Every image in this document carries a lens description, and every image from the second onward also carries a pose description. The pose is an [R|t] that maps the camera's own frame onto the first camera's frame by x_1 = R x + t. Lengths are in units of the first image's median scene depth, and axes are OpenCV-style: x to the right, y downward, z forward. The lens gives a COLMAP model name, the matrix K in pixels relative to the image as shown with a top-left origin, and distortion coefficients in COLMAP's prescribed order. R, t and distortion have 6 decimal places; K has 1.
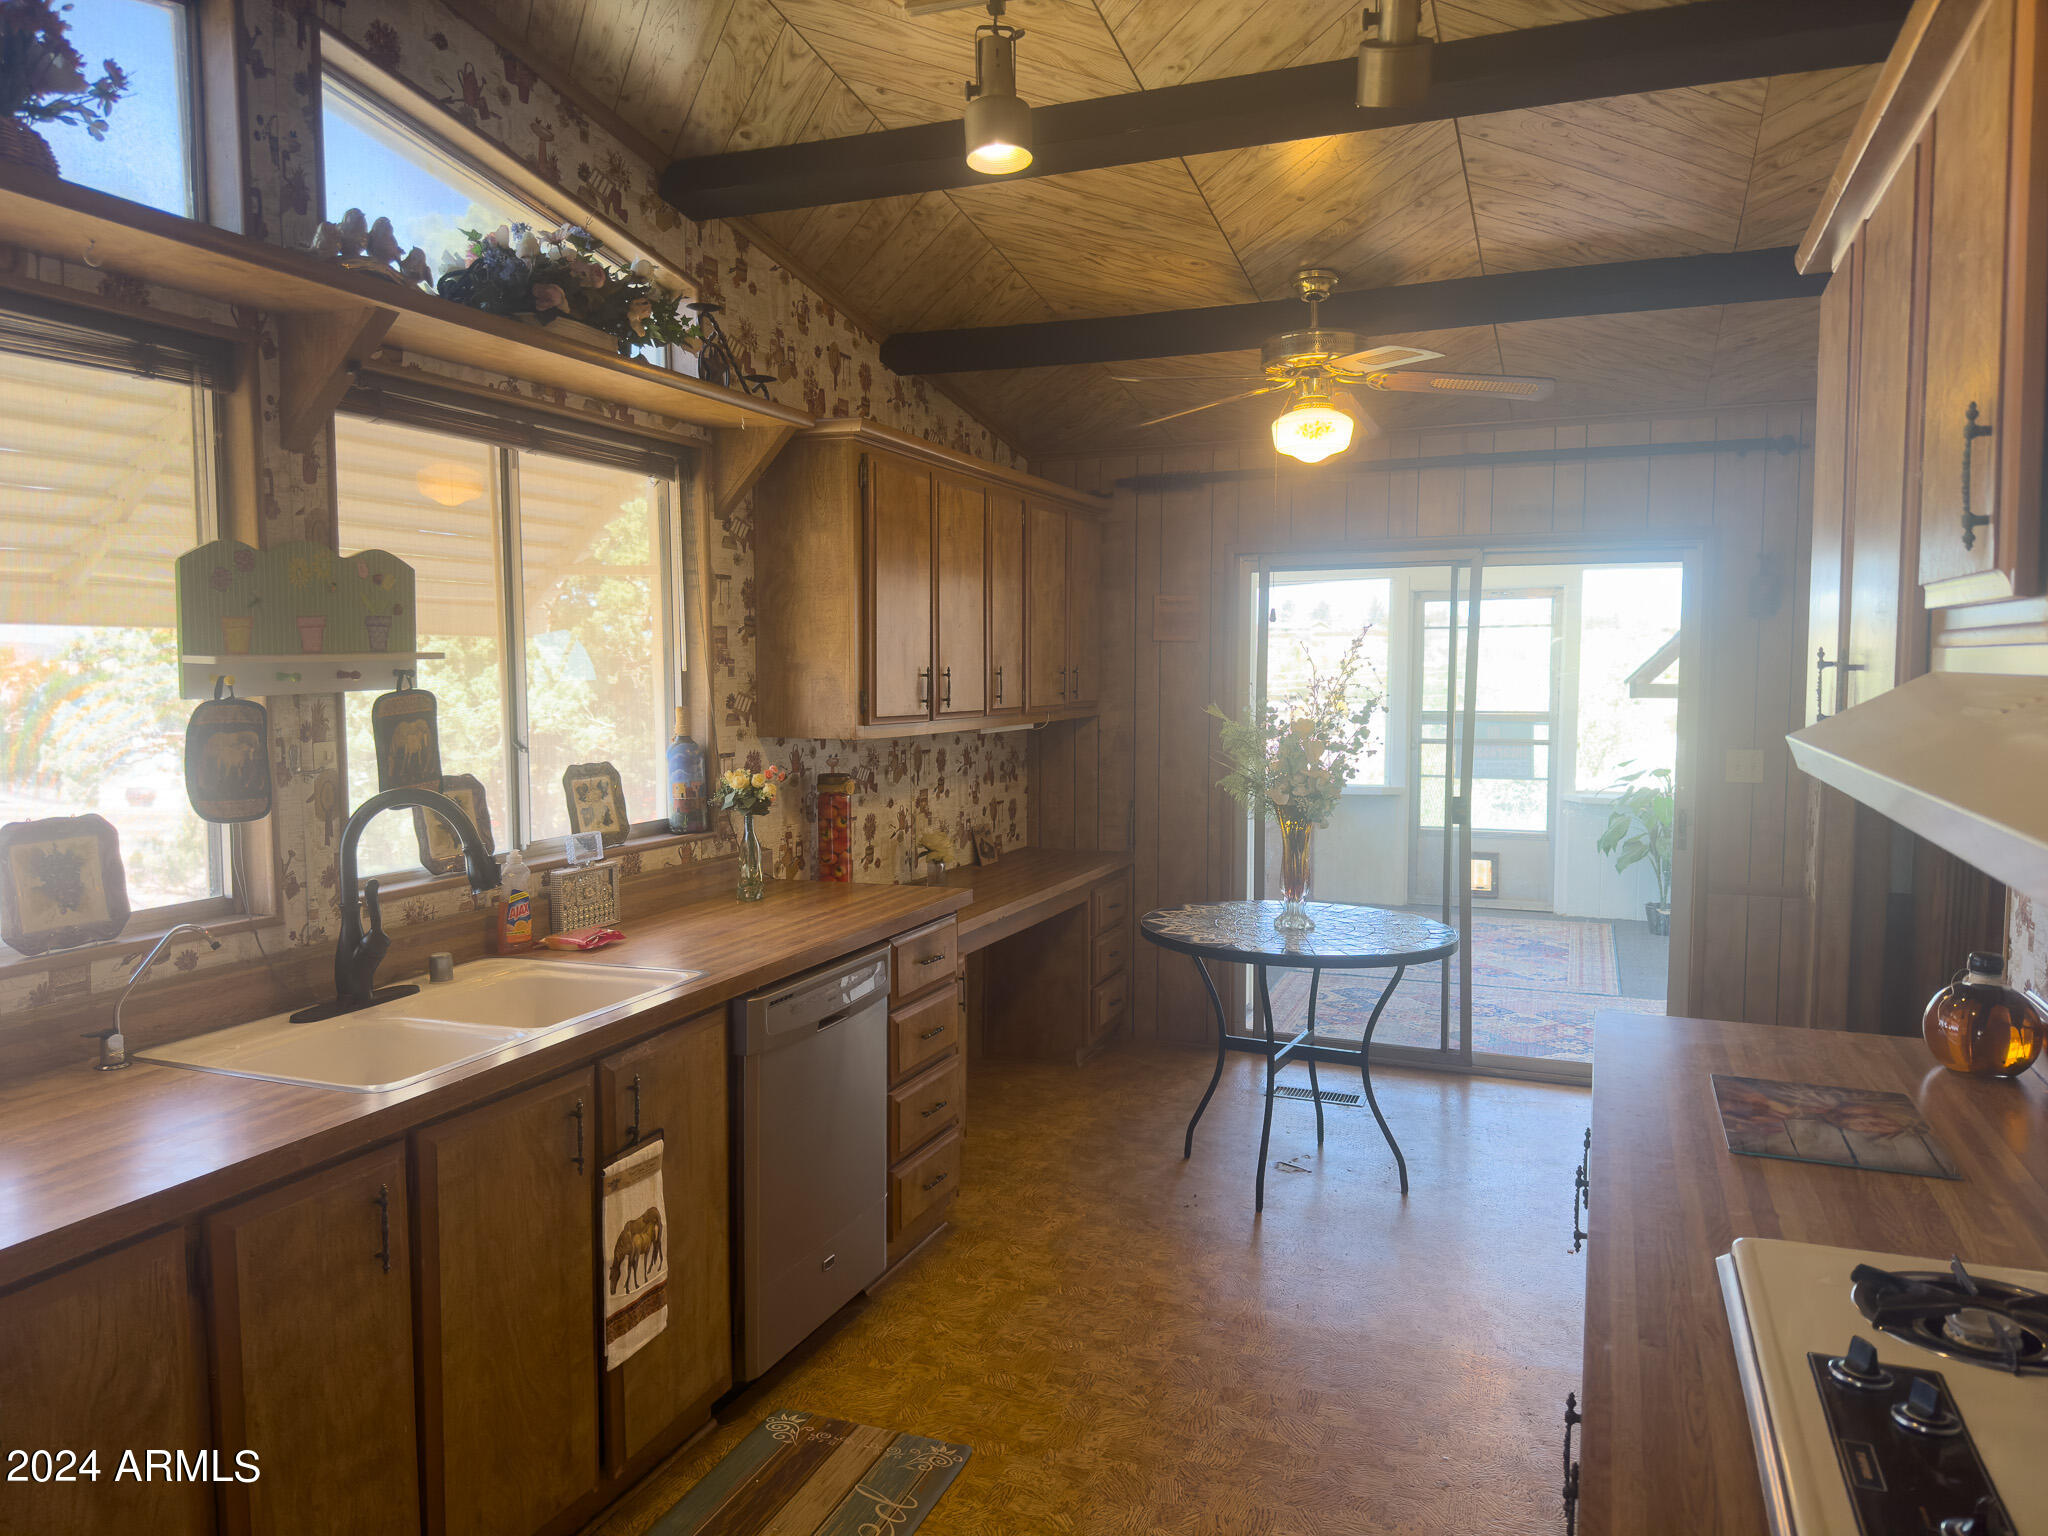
lens RADIAL K [[1457.2, 0, 1013.1], [0, 1457.2, 781.2], [0, 0, 1]] dist [0.009536, -0.013288]
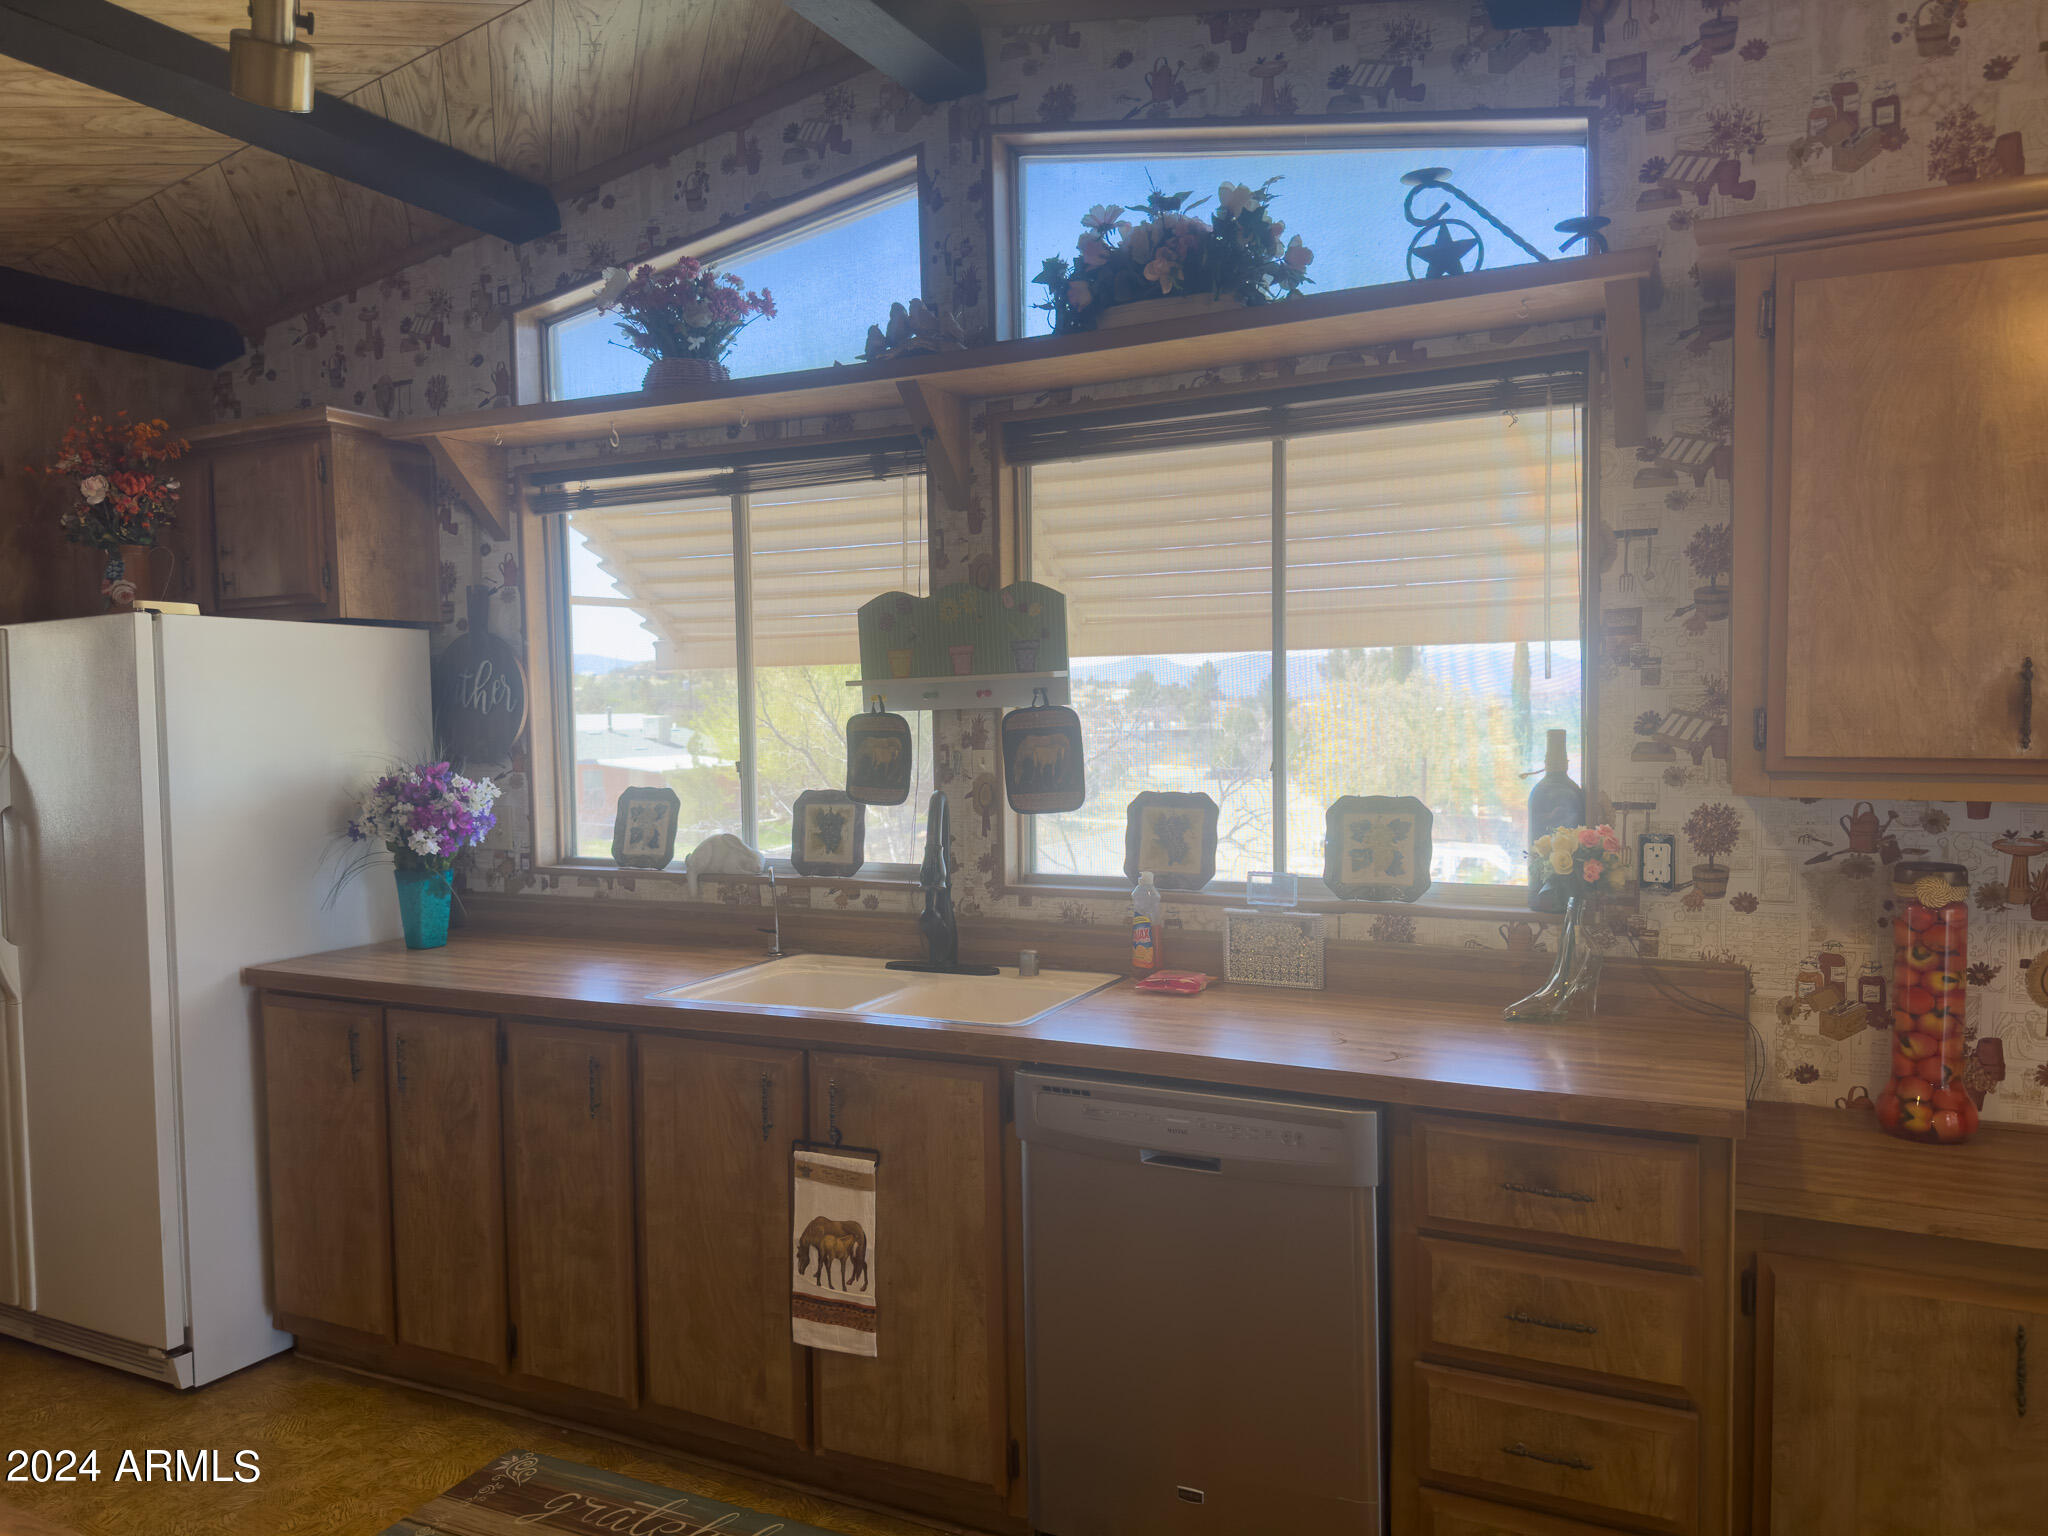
lens RADIAL K [[1457.2, 0, 1024.3], [0, 1457.2, 780.0], [0, 0, 1]] dist [0.009536, -0.013288]
pose [[-0.077692, 0.051468, -0.995648, 0.543654], [-0.067471, 0.996106, 0.056757, -0.054650], [0.994692, 0.071587, -0.073917, 0.884021]]
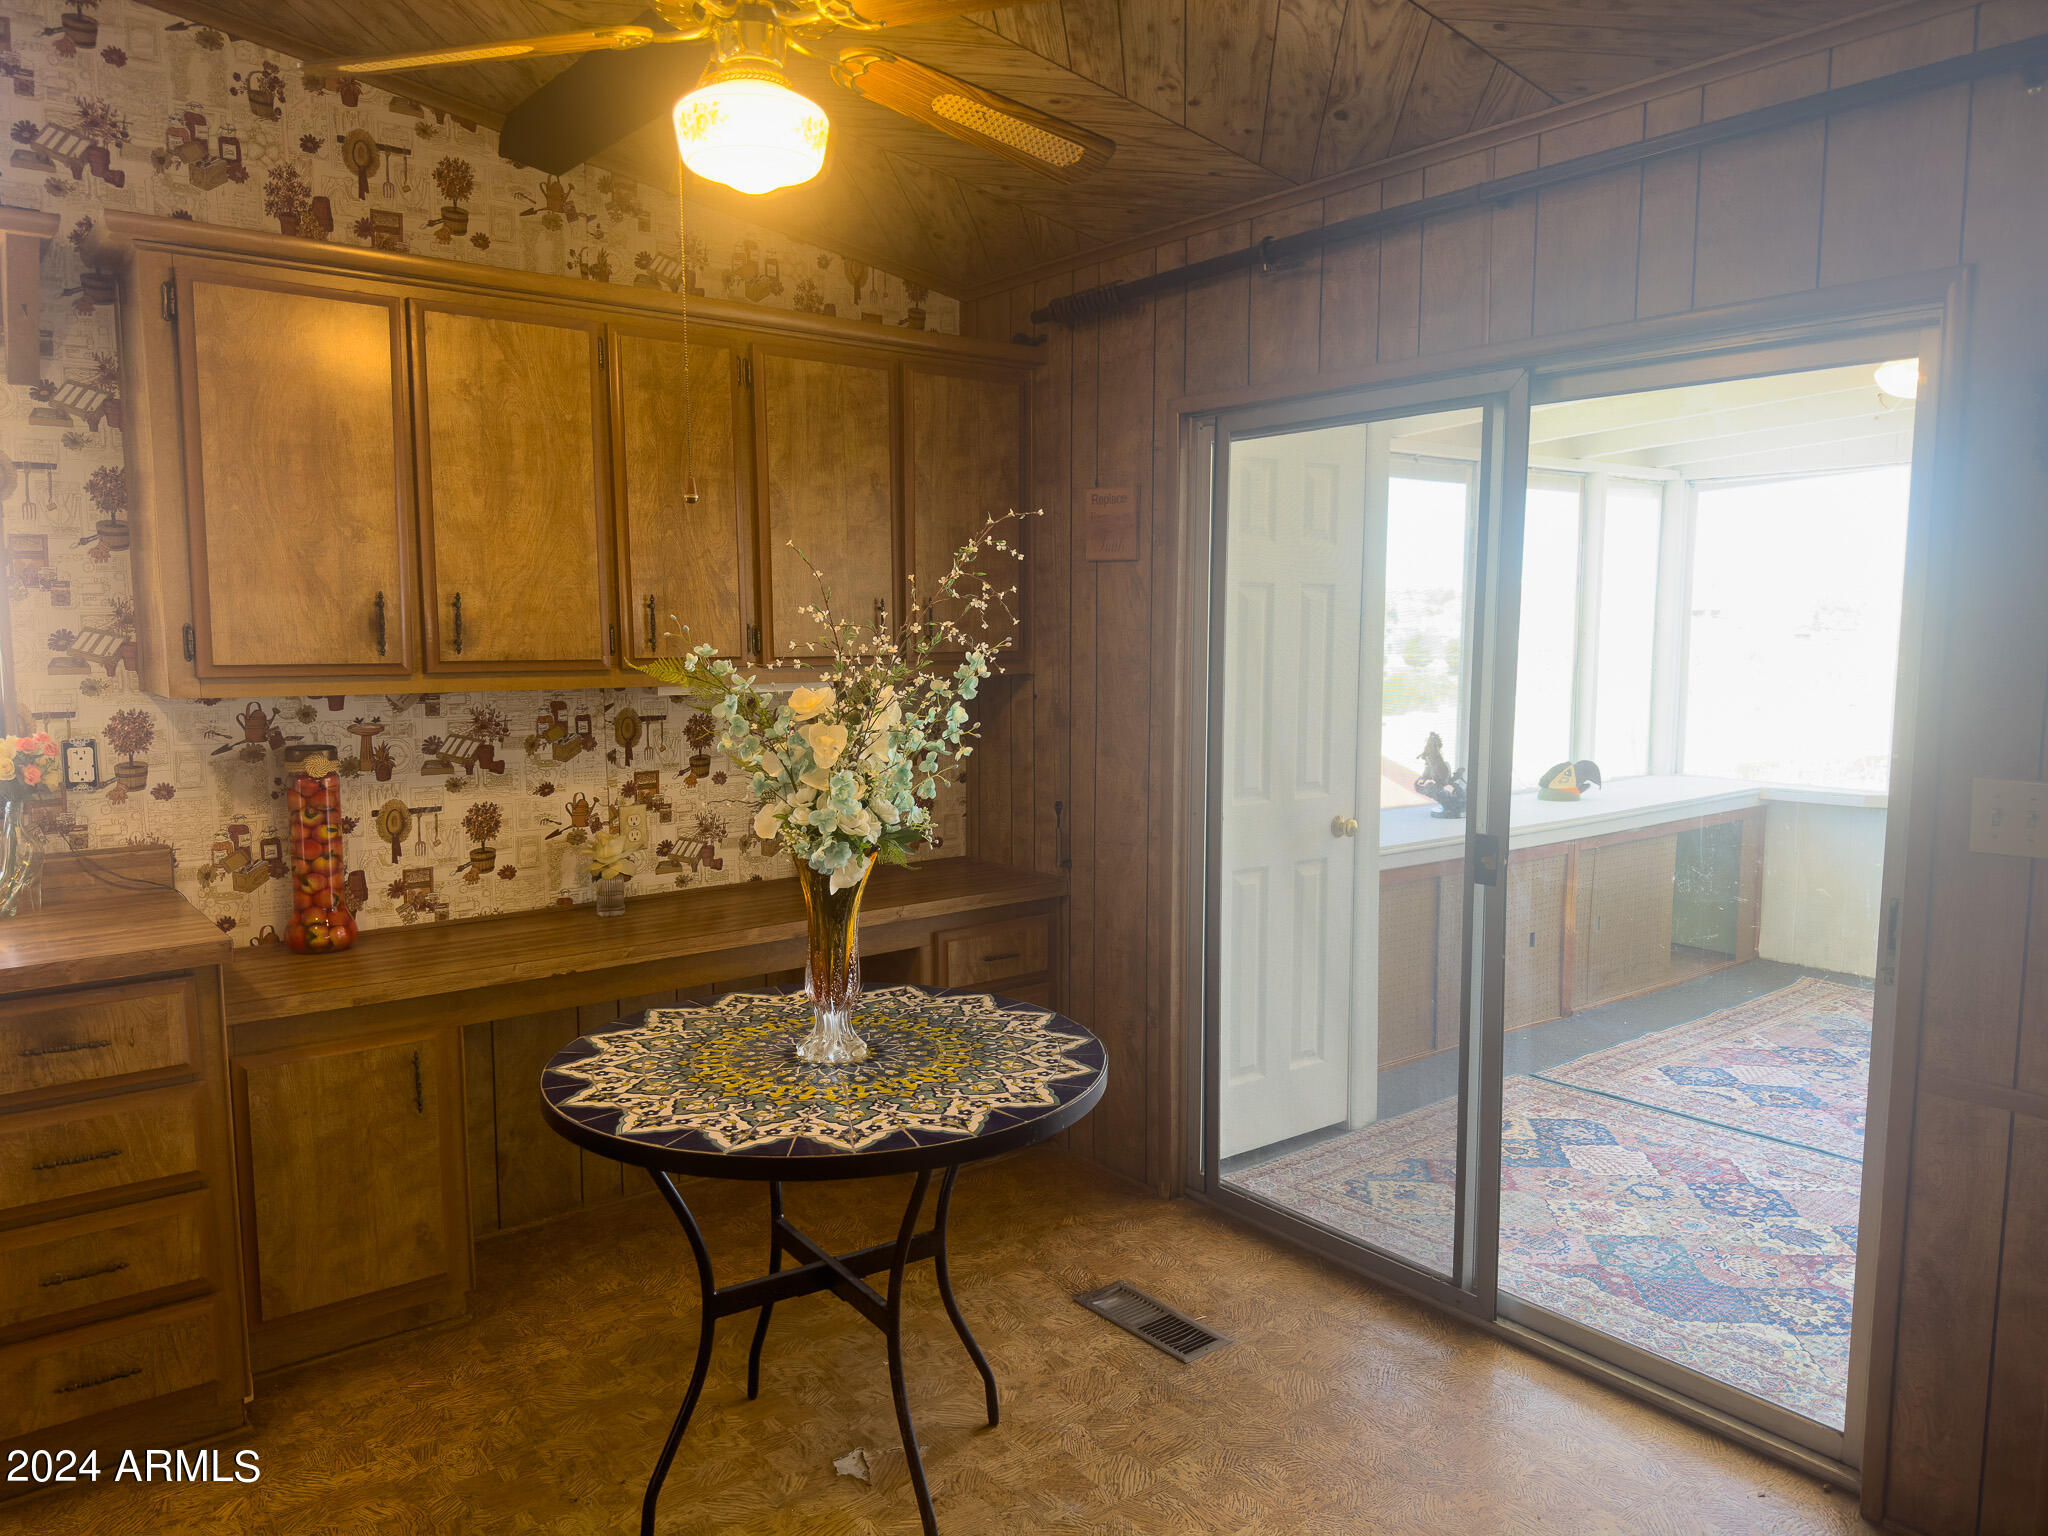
lens RADIAL K [[1457.2, 0, 1025.3], [0, 1457.2, 780.6], [0, 0, 1]] dist [0.009536, -0.013288]
pose [[0.866772, 0.053555, -0.495821, 0.664132], [-0.038837, 0.998447, 0.039952, -0.037535], [0.497191, -0.015373, 0.867505, 0.696755]]
